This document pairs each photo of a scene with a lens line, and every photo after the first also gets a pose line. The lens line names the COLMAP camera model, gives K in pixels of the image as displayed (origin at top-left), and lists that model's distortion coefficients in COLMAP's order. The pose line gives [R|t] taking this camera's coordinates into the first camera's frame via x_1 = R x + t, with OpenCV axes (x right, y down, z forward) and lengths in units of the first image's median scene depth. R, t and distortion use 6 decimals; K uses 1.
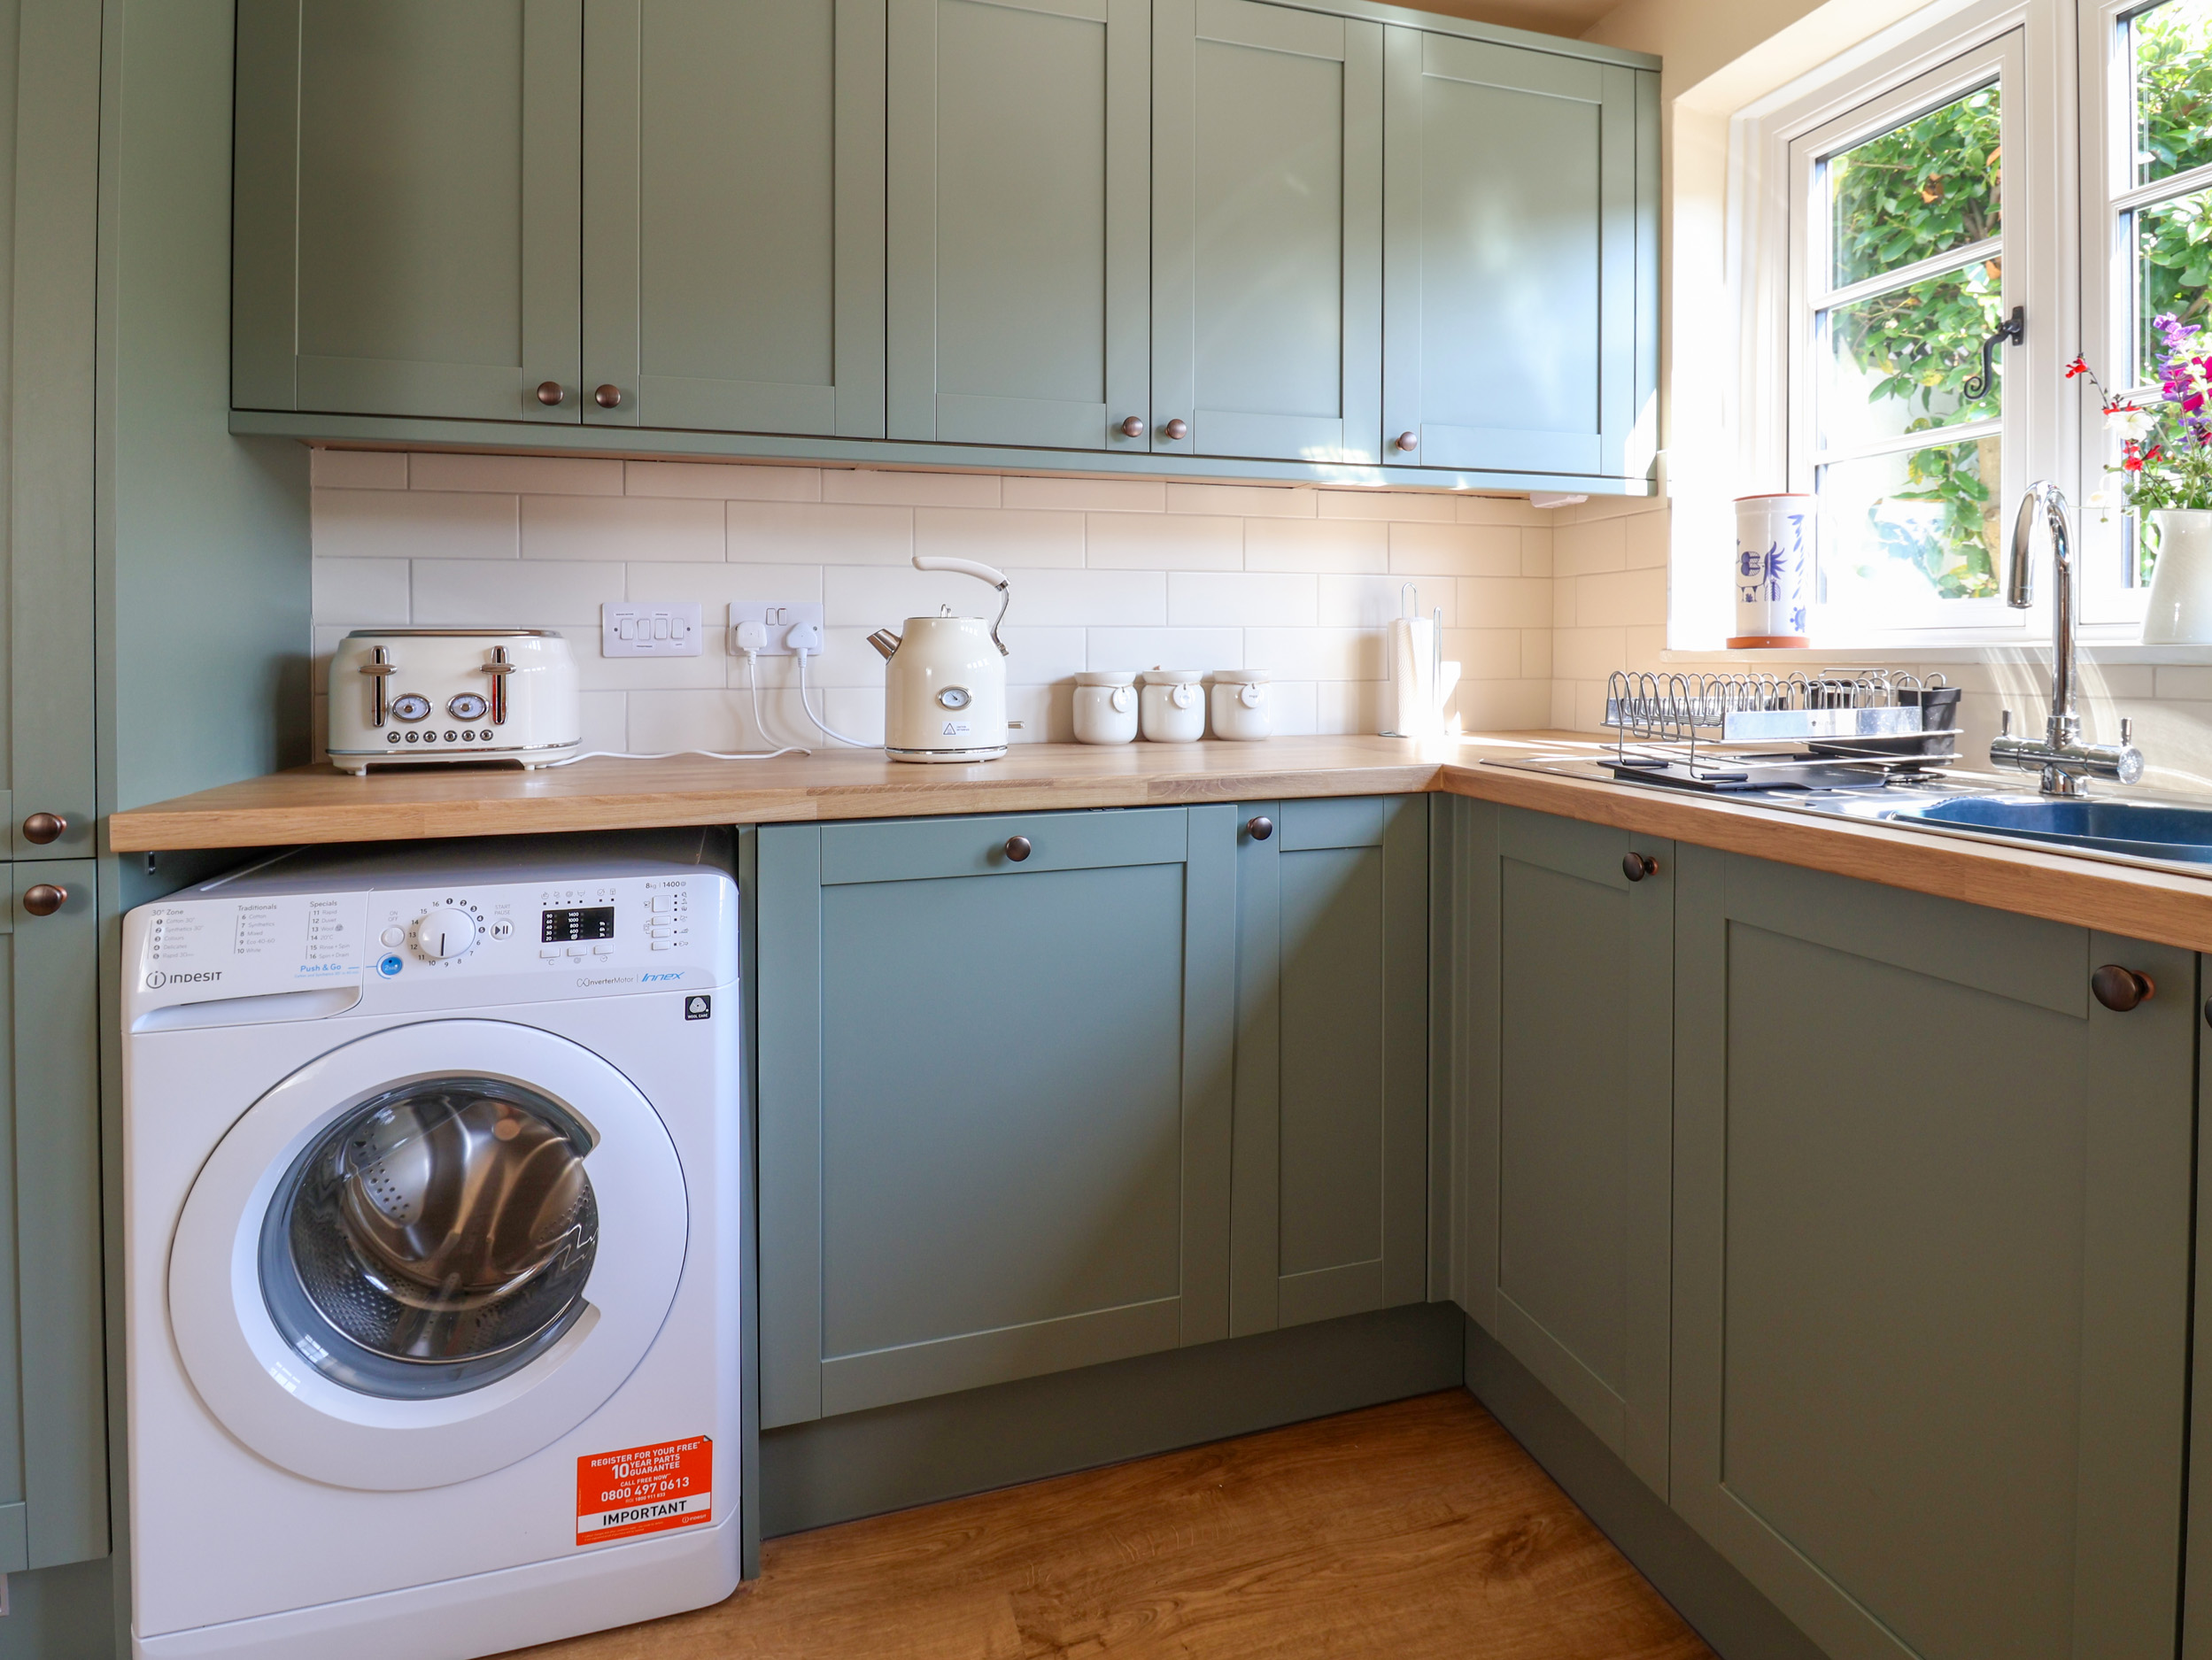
lens RADIAL K [[1190.8, 0, 1132.4], [0, 1190.8, 681.2], [0, 0, 1]] dist [0.004091, -0.015959]
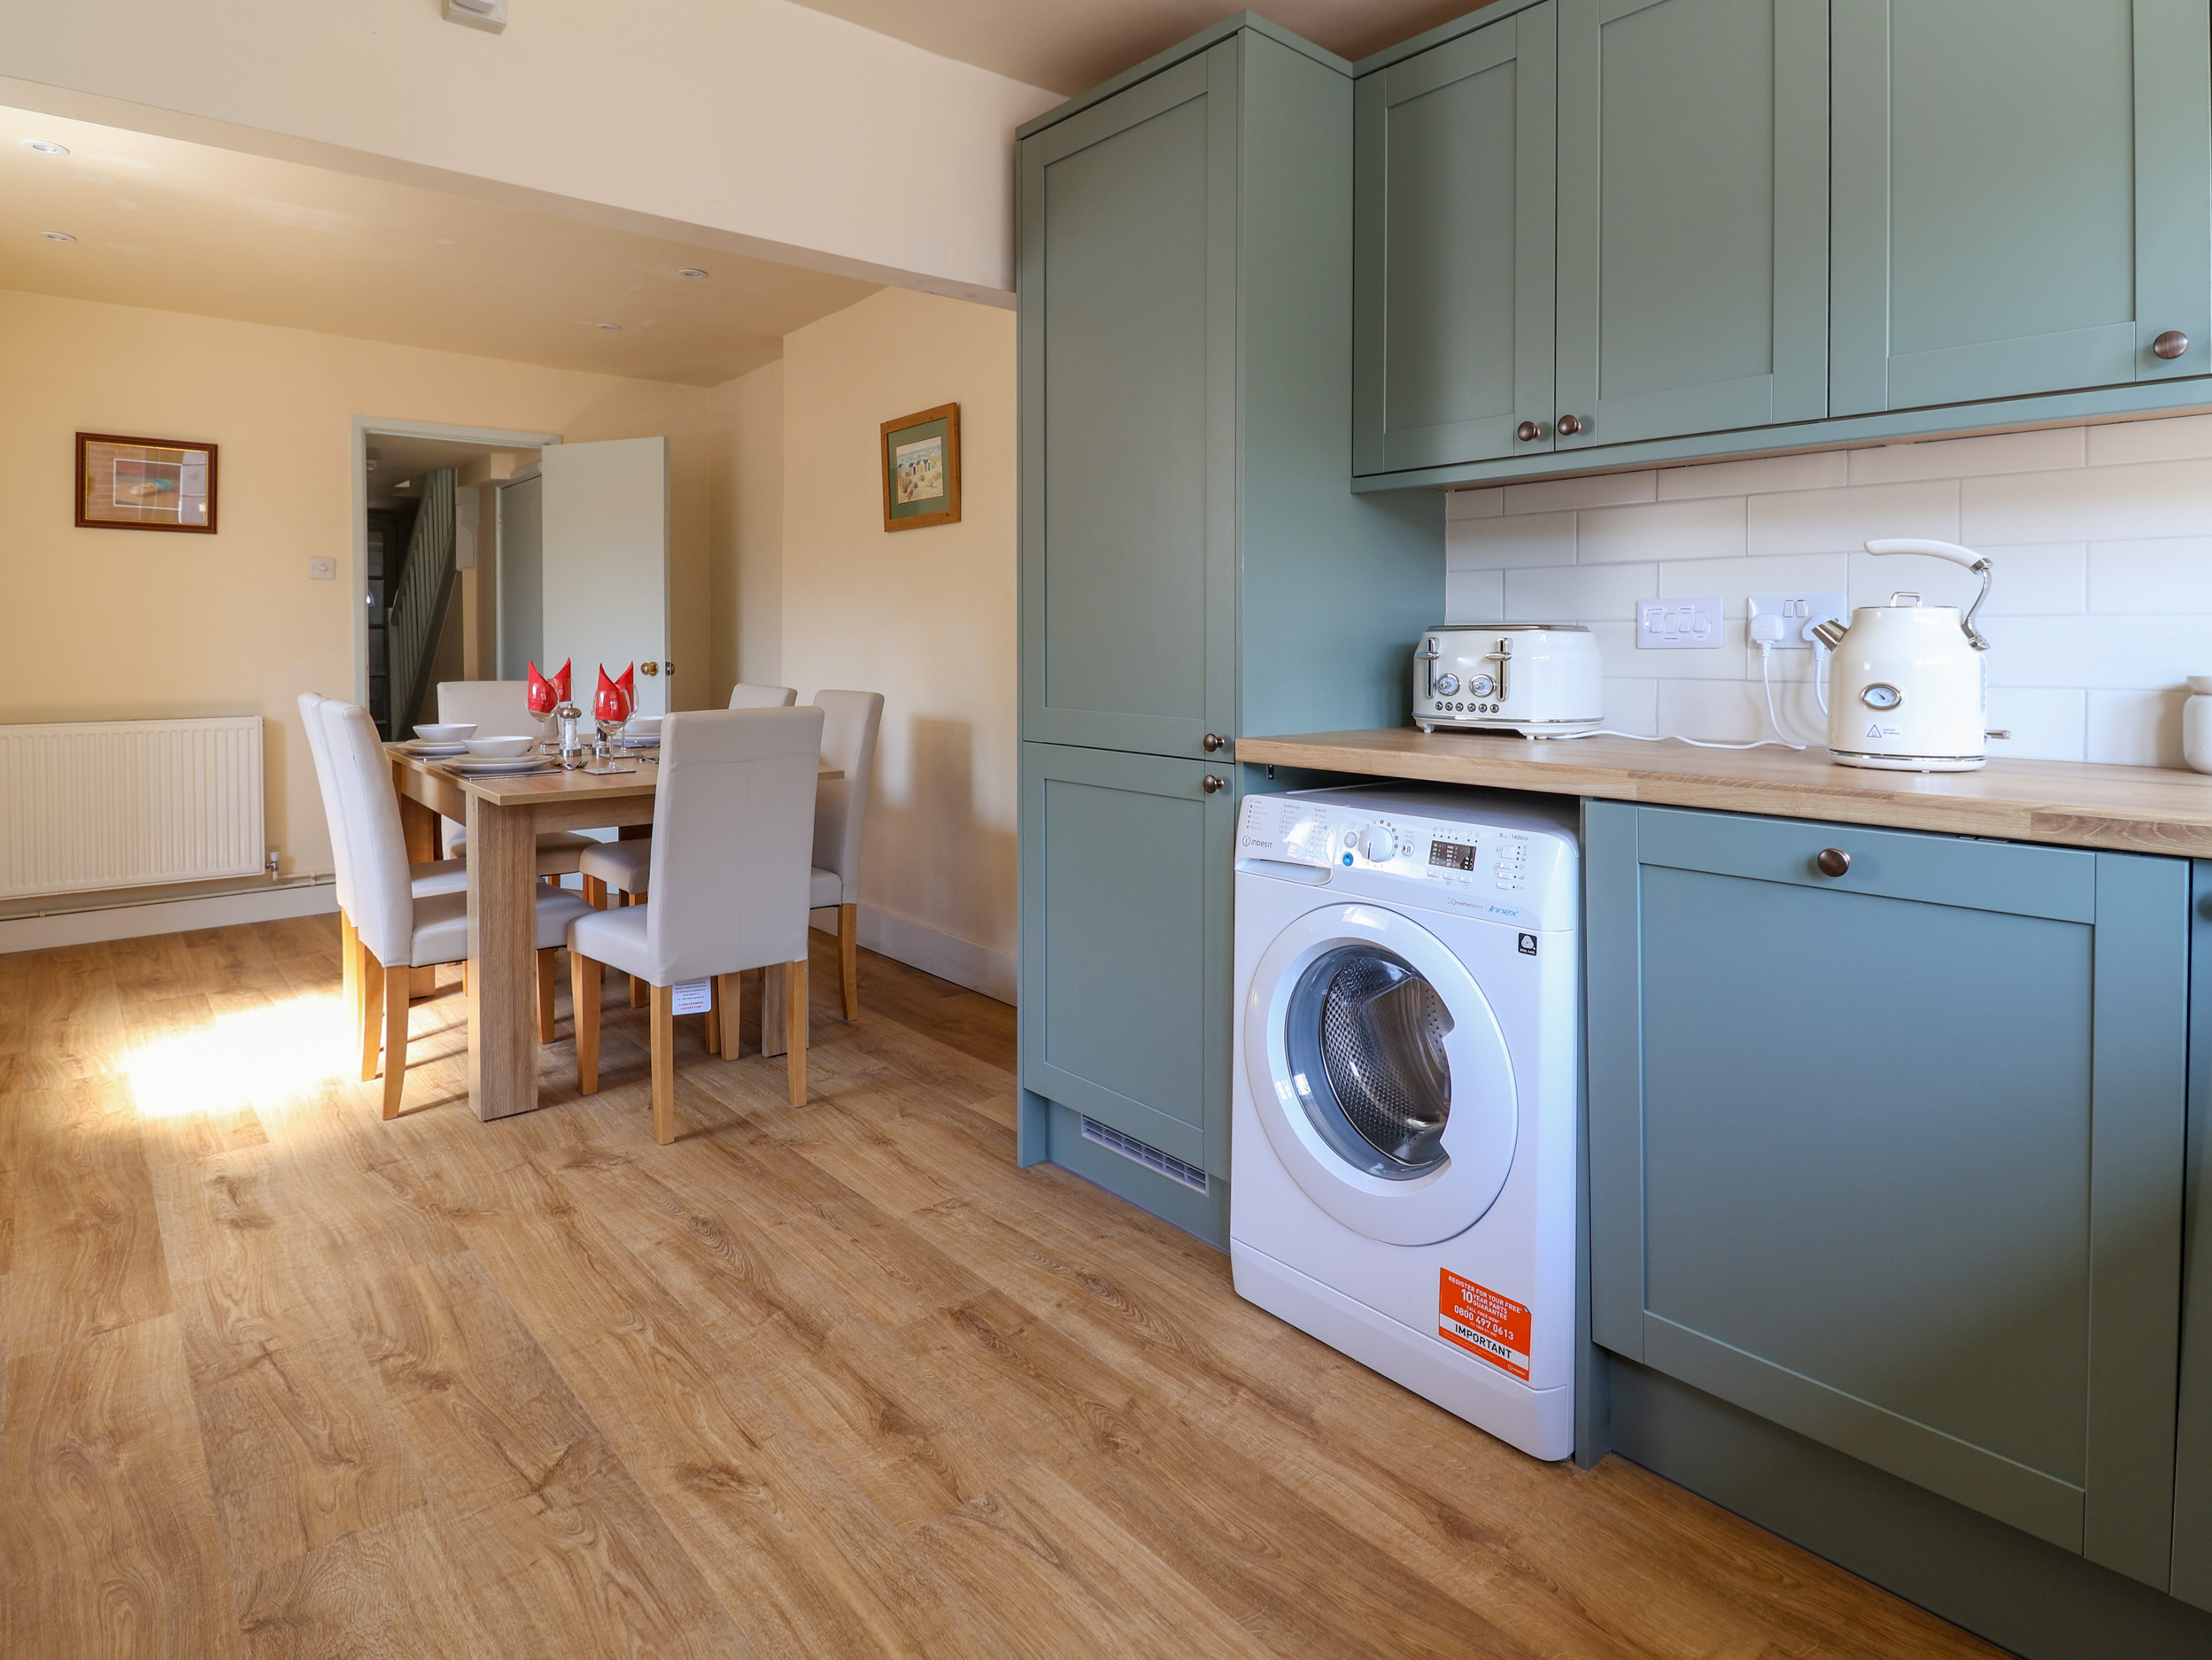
lens RADIAL K [[1190.8, 0, 1138.7], [0, 1190.8, 691.7], [0, 0, 1]] dist [0.004091, -0.015959]
pose [[0.415919, 0.042520, -0.908407, 0.422051], [-0.027700, 0.999035, 0.034080, -0.004837], [0.908980, 0.010989, 0.416696, 0.119367]]
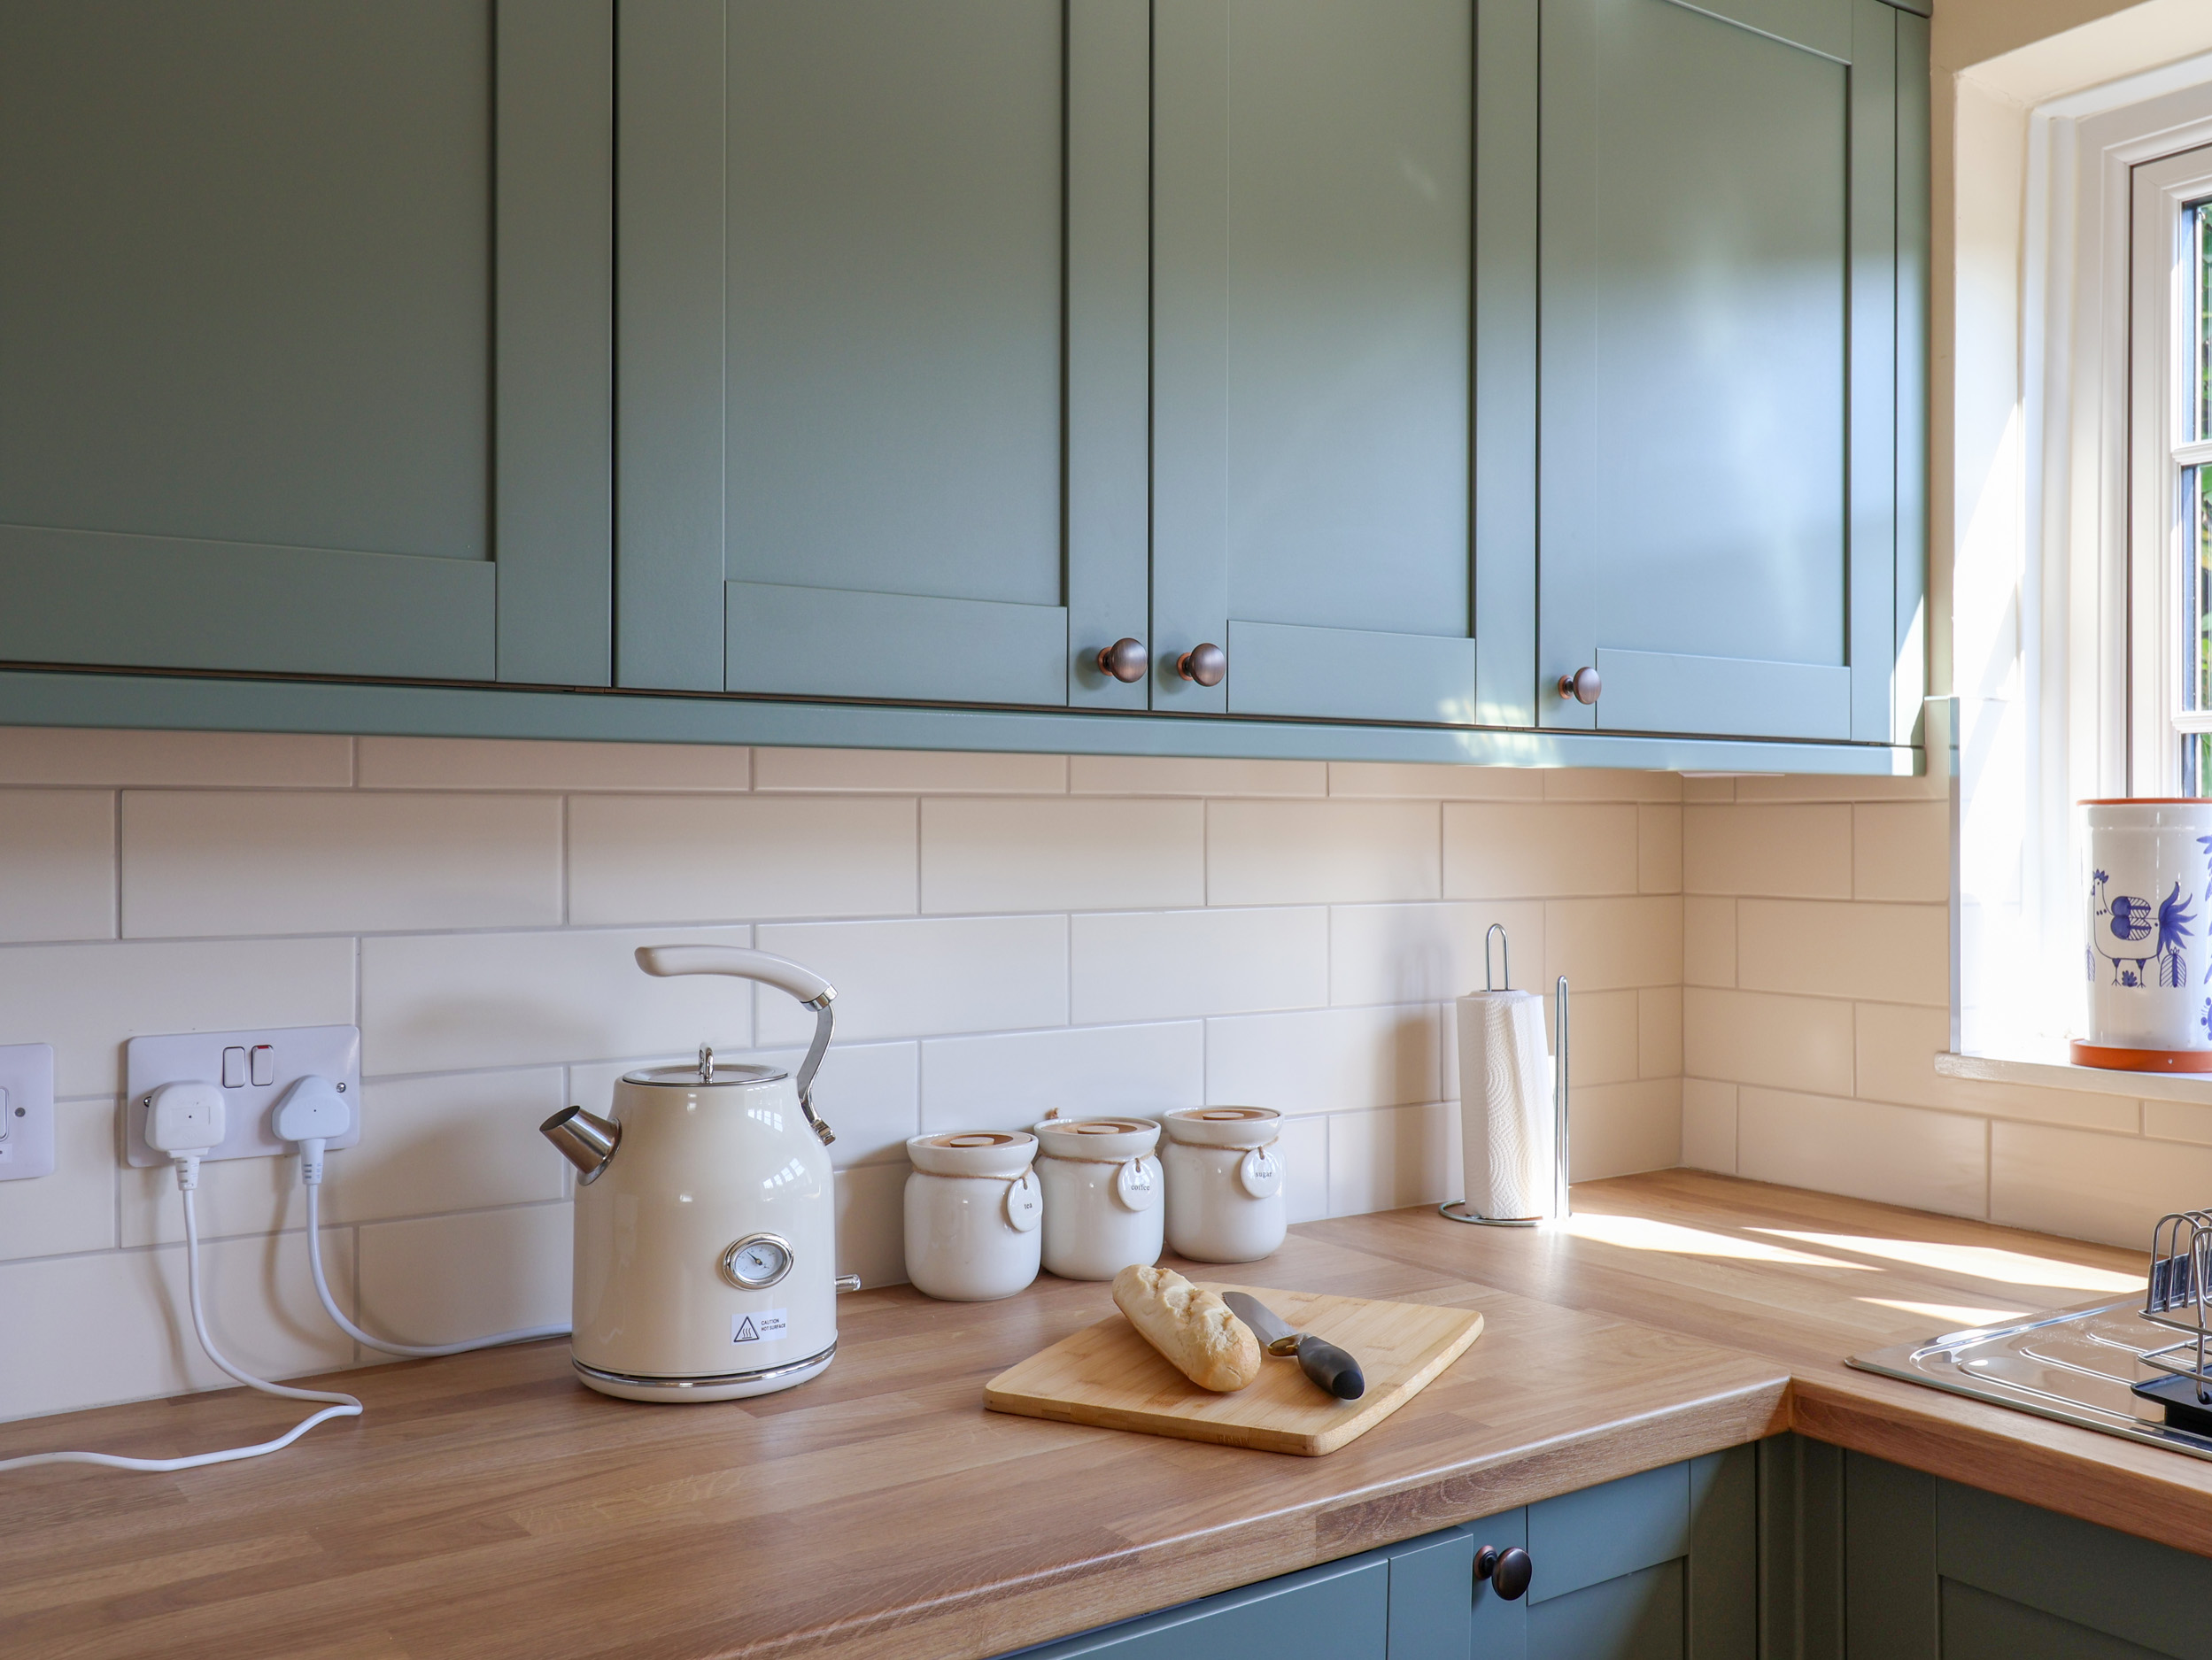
lens RADIAL K [[2009.0, 0, 1117.0], [0, 2009.0, 847.6], [0, 0, 1]] dist [0.013569, 0.000000]
pose [[0.952054, -0.000208, 0.305929, -0.258596], [0.003766, 0.999932, -0.011040, -0.139538], [-0.305906, 0.011663, 0.951990, 0.269511]]
